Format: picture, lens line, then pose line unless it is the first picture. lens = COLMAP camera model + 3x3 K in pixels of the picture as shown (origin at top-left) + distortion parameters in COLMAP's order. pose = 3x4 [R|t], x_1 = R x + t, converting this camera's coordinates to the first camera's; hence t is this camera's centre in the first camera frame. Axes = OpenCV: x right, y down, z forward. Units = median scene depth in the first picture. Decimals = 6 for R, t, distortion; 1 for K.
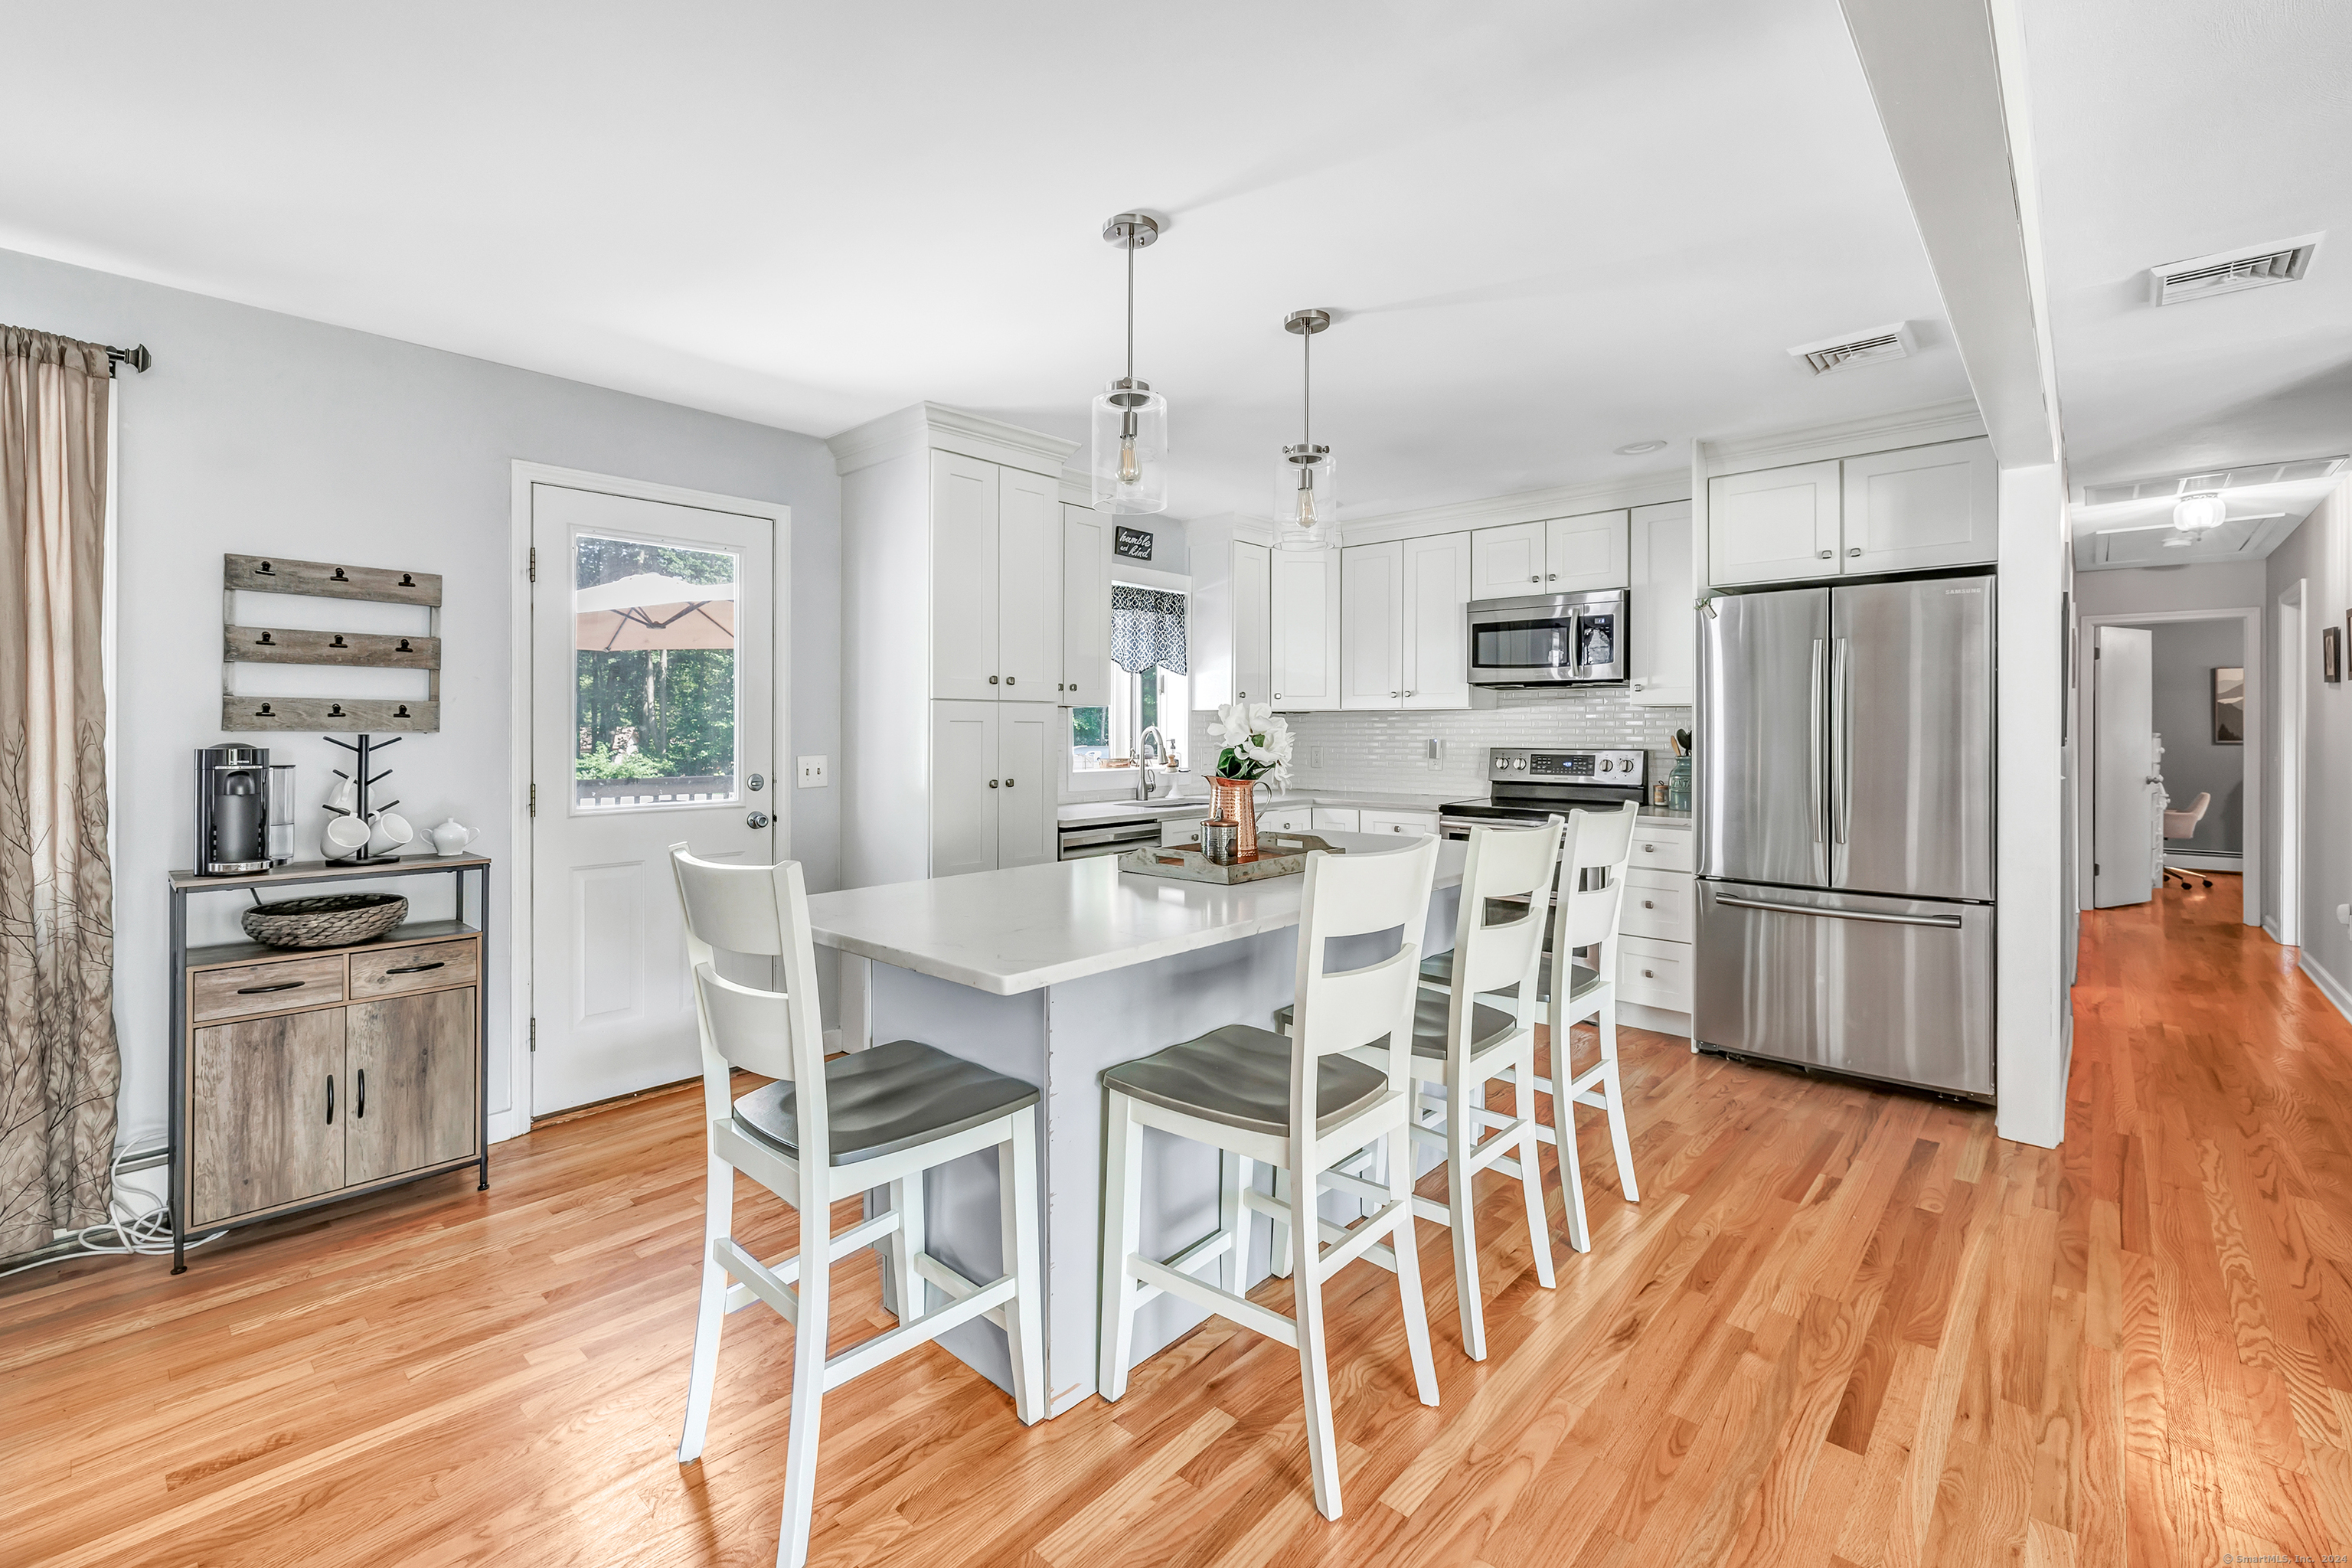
lens RADIAL K [[1083.9, 0, 1031.2], [0, 1083.9, 722.4], [0, 0, 1]] dist [0.000547, 0.000147]
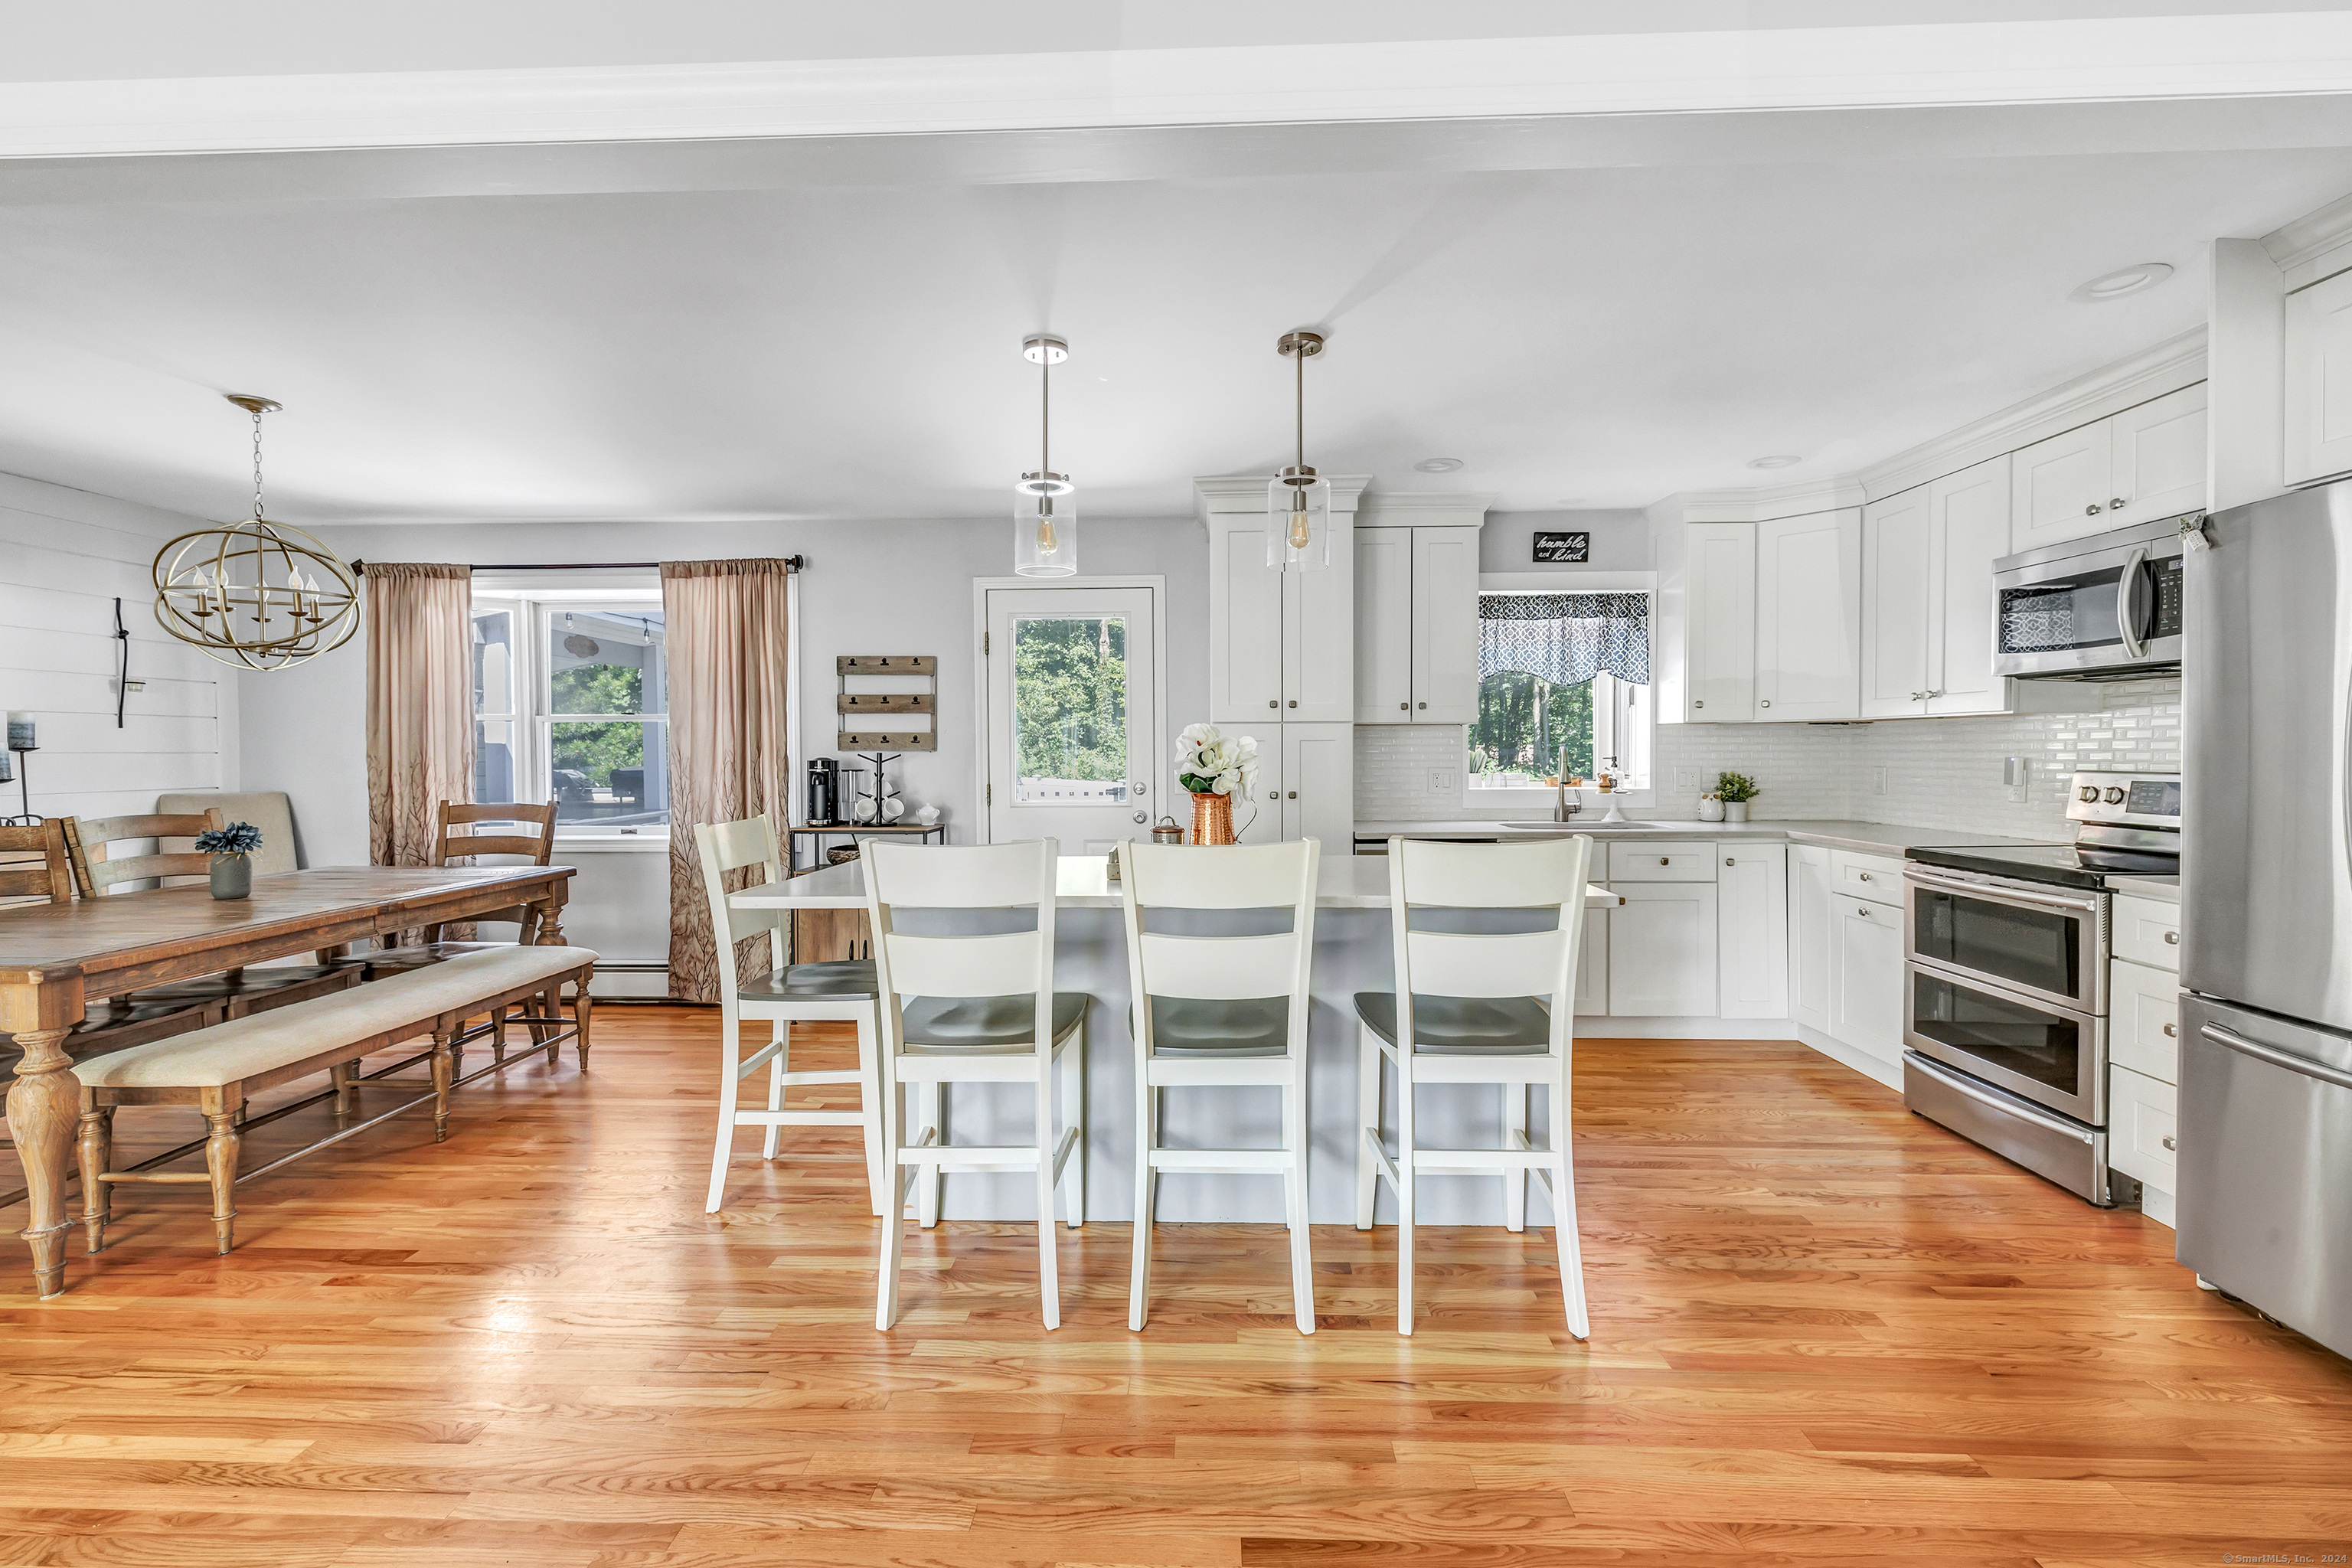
lens RADIAL K [[984.9, 0, 1113.0], [0, 984.9, 757.5], [0, 0, 1]] dist [0.000468, 0.000132]
pose [[0.642402, 0.002386, -0.766364, 0.795401], [0.010113, 0.999882, 0.011589, 0.003961], [0.766301, -0.015195, 0.642302, 0.250808]]
